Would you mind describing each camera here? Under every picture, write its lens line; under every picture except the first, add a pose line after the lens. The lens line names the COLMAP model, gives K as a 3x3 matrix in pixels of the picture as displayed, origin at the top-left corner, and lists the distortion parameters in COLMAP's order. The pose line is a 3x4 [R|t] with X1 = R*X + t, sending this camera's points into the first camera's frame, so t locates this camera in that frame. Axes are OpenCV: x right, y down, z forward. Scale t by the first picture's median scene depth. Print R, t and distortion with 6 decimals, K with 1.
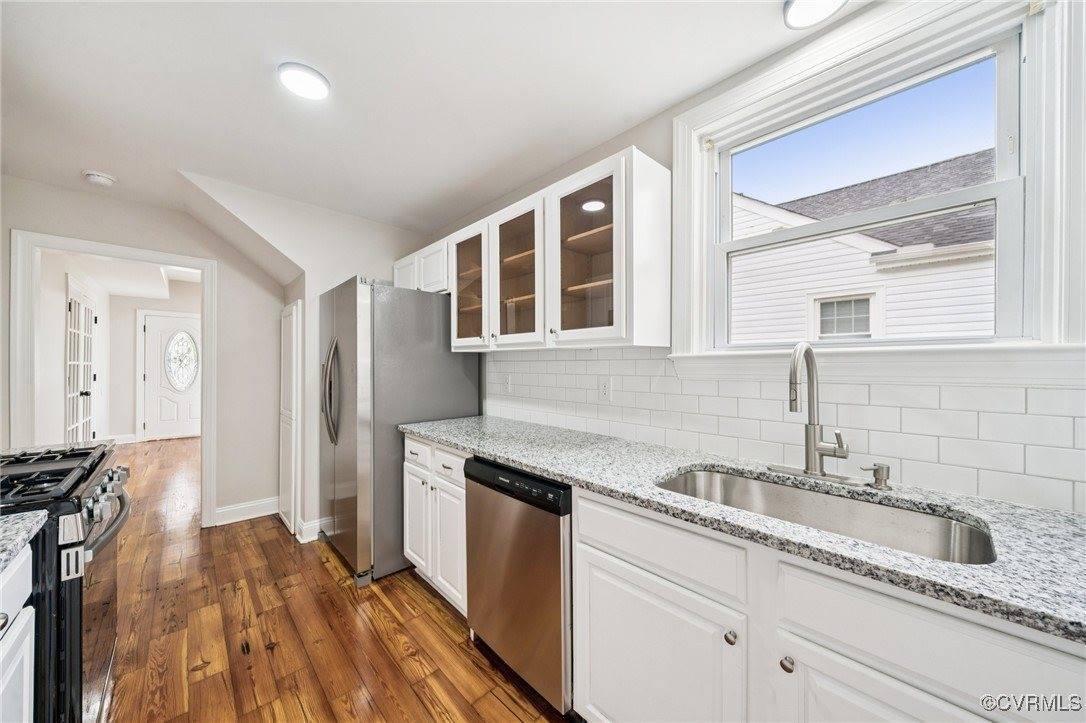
lens RADIAL K [[385.2, 0, 542.8], [0, 385.2, 360.2], [0, 0, 1]] dist [0.000884, -0.000364]
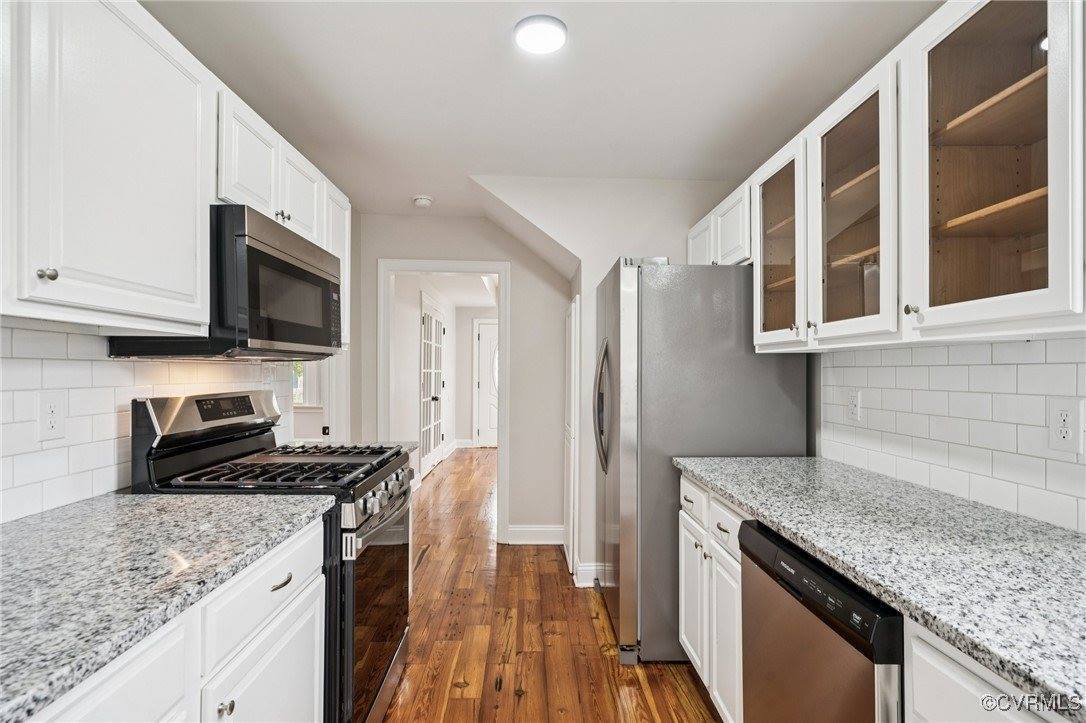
lens RADIAL K [[542.9, 0, 540.4], [0, 542.9, 367.9], [0, 0, 1]] dist [0.005262, -0.001210]
pose [[0.739358, -0.003940, -0.673300, 0.130889], [0.004779, 0.999988, -0.000604, 0.002150], [0.673295, -0.002771, 0.739369, 0.093599]]
